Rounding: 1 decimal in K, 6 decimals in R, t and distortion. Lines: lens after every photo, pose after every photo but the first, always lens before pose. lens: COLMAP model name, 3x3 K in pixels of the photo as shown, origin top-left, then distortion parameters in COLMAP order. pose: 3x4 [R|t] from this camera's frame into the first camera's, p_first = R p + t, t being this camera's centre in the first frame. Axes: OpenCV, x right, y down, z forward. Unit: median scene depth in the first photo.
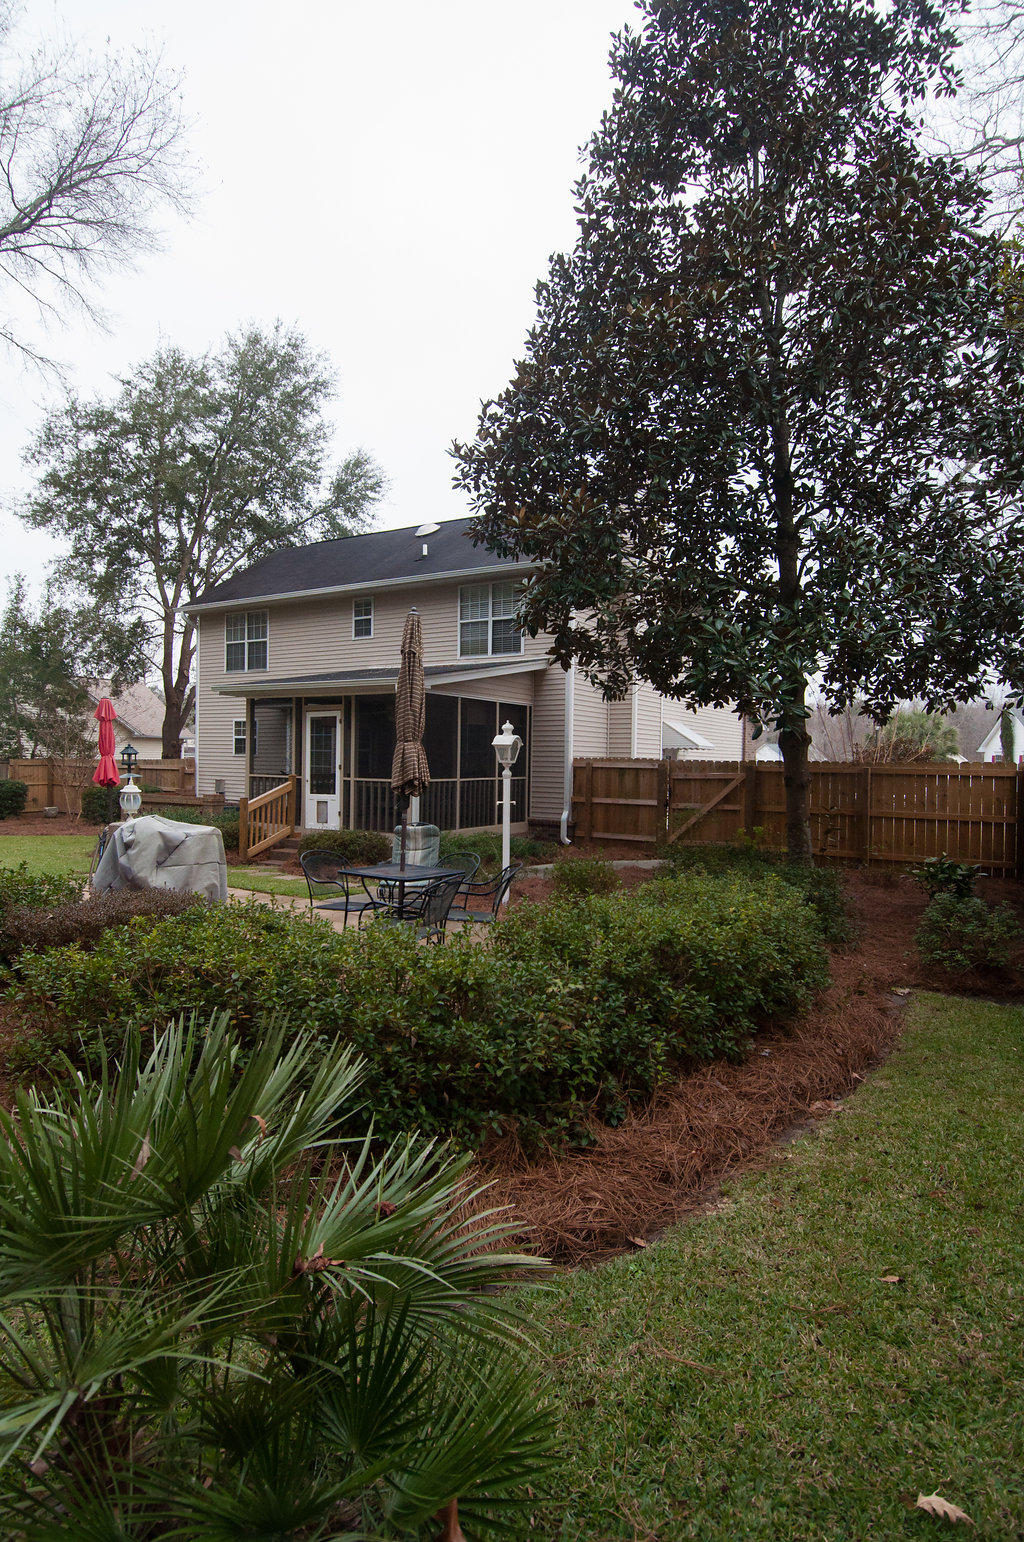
lens RADIAL K [[795.9, 0, 509.3], [0, 795.9, 762.4], [0, 0, 1]] dist [0.054766, -0.058424]
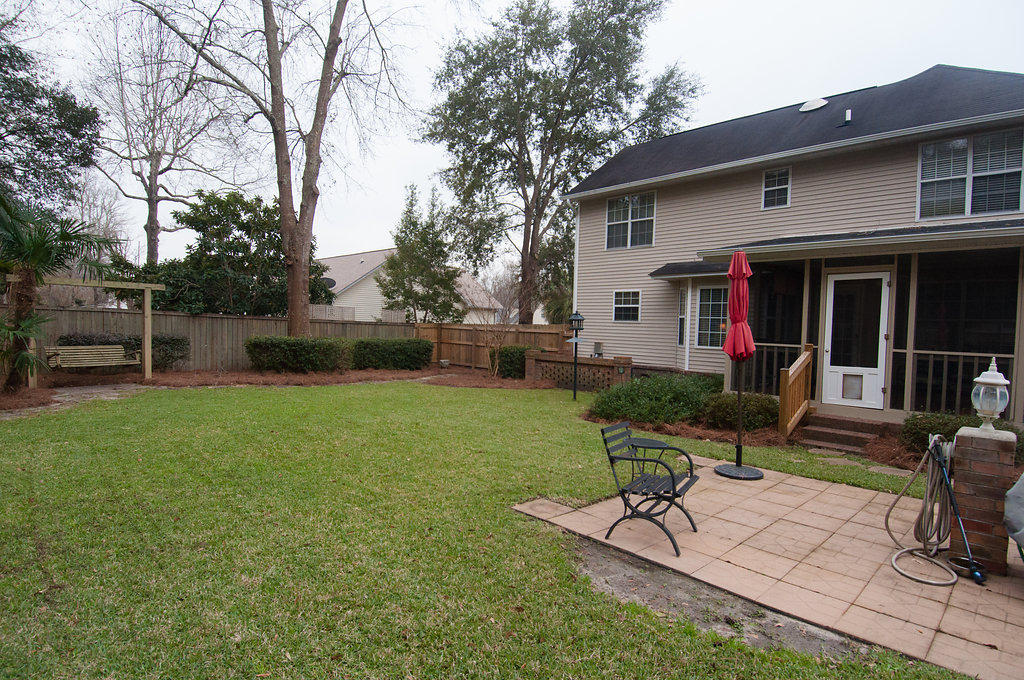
lens RADIAL K [[528.6, 0, 505.7], [0, 528.6, 341.8], [0, 0, 1]] dist [0.054766, -0.058424]
pose [[0.971502, 0.017975, -0.236348, -0.648230], [-0.011026, 0.999468, 0.030692, -0.003015], [0.236774, -0.027211, 0.971184, 0.454062]]
